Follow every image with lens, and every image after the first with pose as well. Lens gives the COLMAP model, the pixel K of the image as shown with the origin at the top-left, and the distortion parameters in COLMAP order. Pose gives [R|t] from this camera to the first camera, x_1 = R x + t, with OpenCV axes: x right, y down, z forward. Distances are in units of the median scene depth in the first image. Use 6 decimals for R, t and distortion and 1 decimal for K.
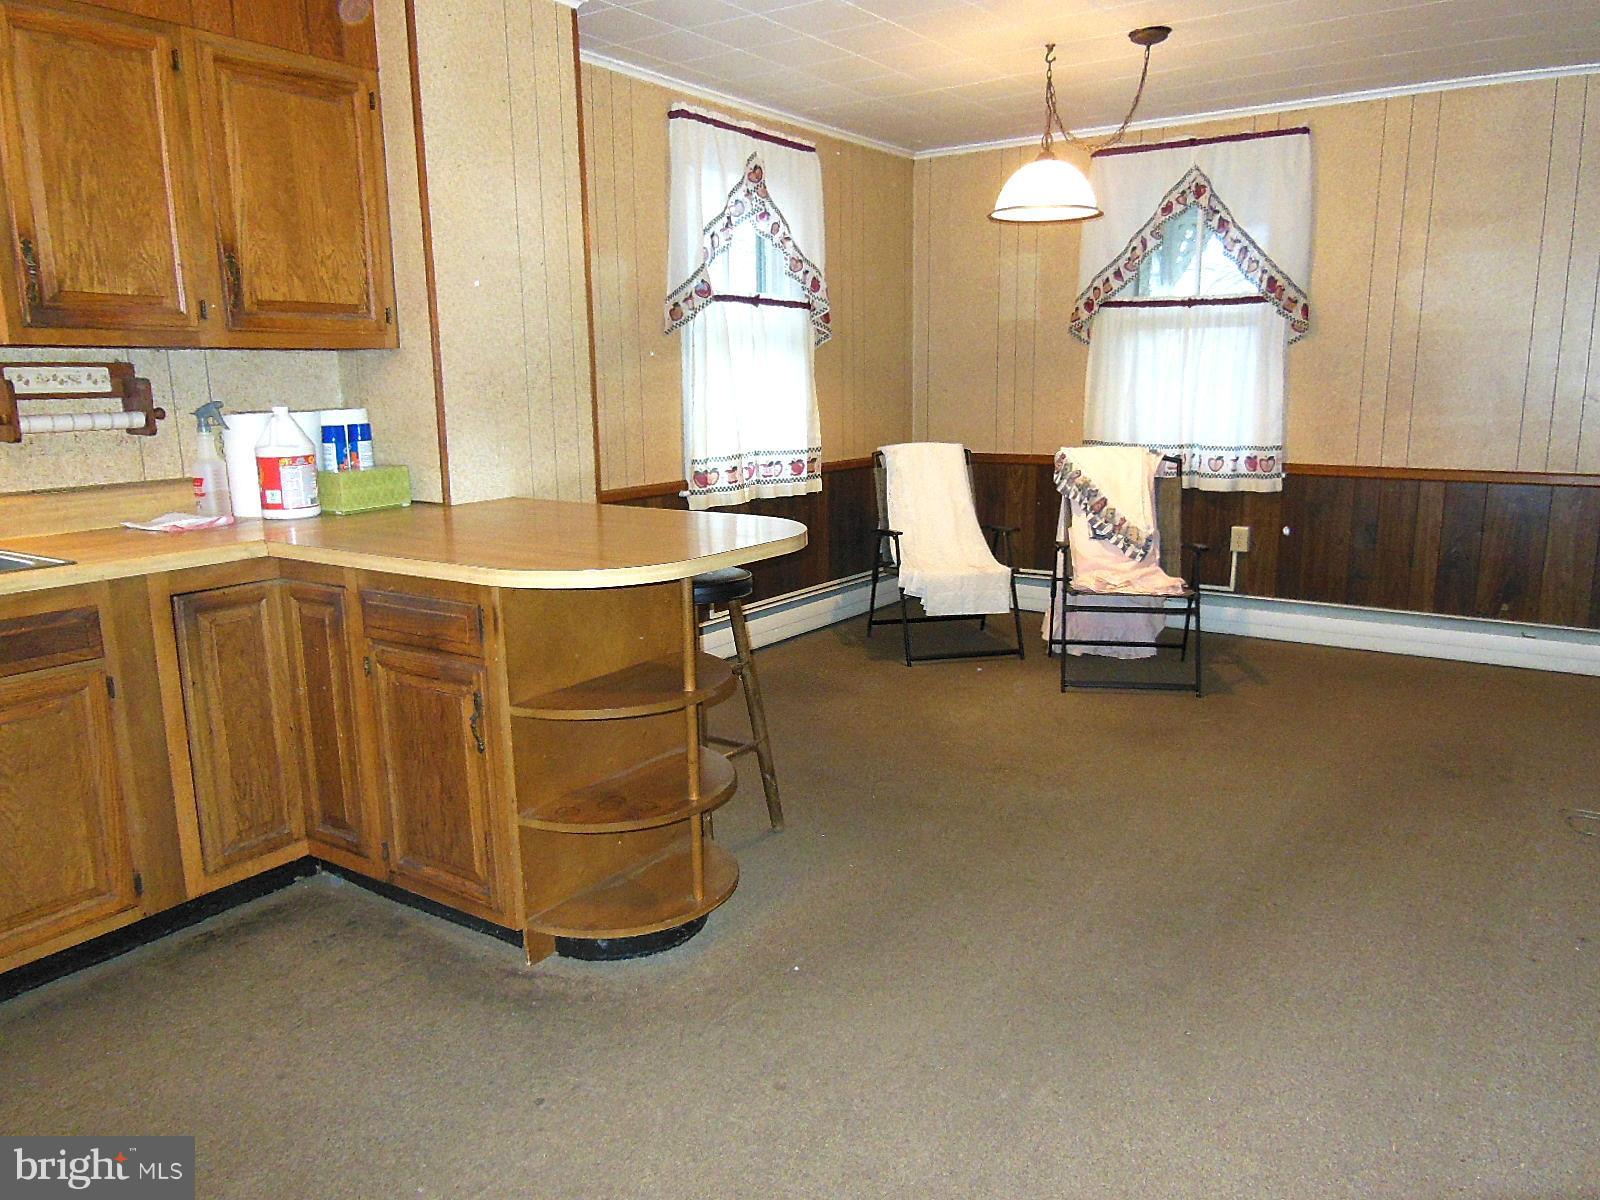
lens RADIAL K [[1172.8, 0, 800.0], [0, 1172.8, 600.0], [0, 0, 1]] dist [-0.055723, 0.103742]
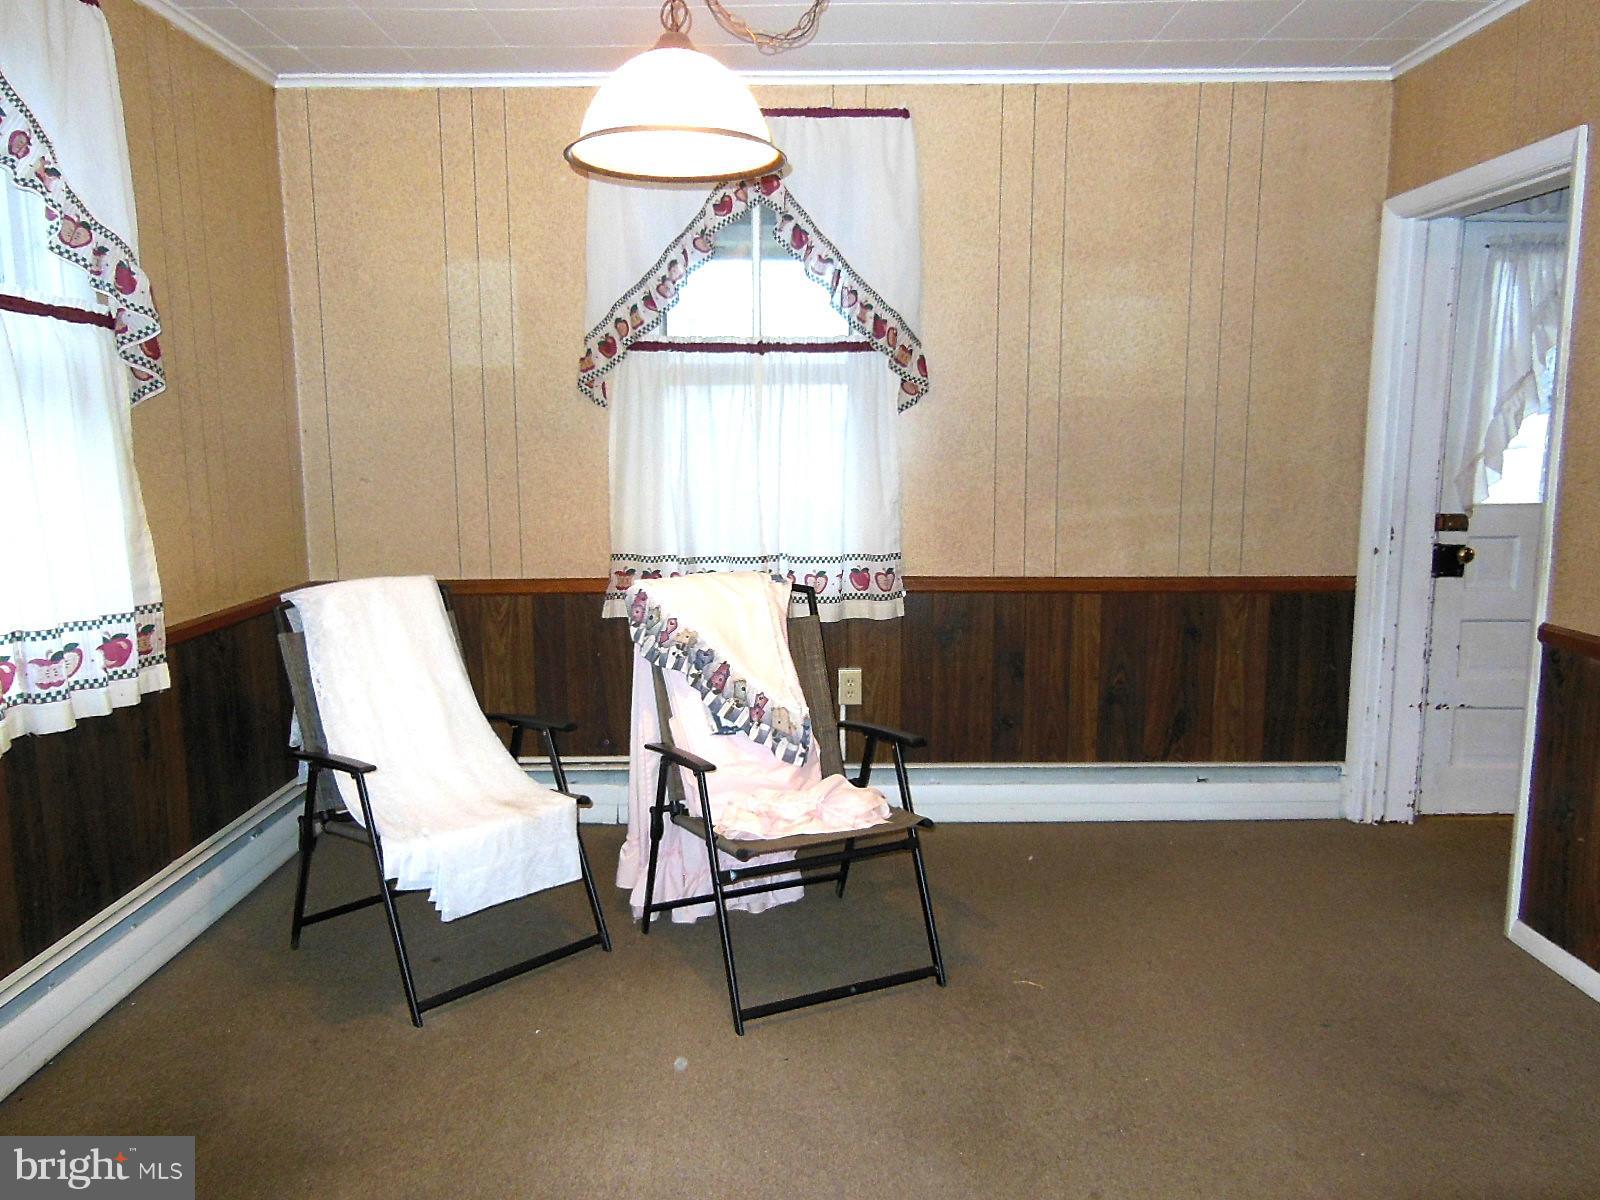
lens RADIAL K [[1172.8, 0, 800.0], [0, 1172.8, 600.0], [0, 0, 1]] dist [-0.055723, 0.103742]
pose [[0.823664, -0.075349, 0.562050, -0.039013], [0.104297, 0.994354, -0.019540, -0.096217], [-0.557404, 0.074714, 0.826873, 0.446796]]
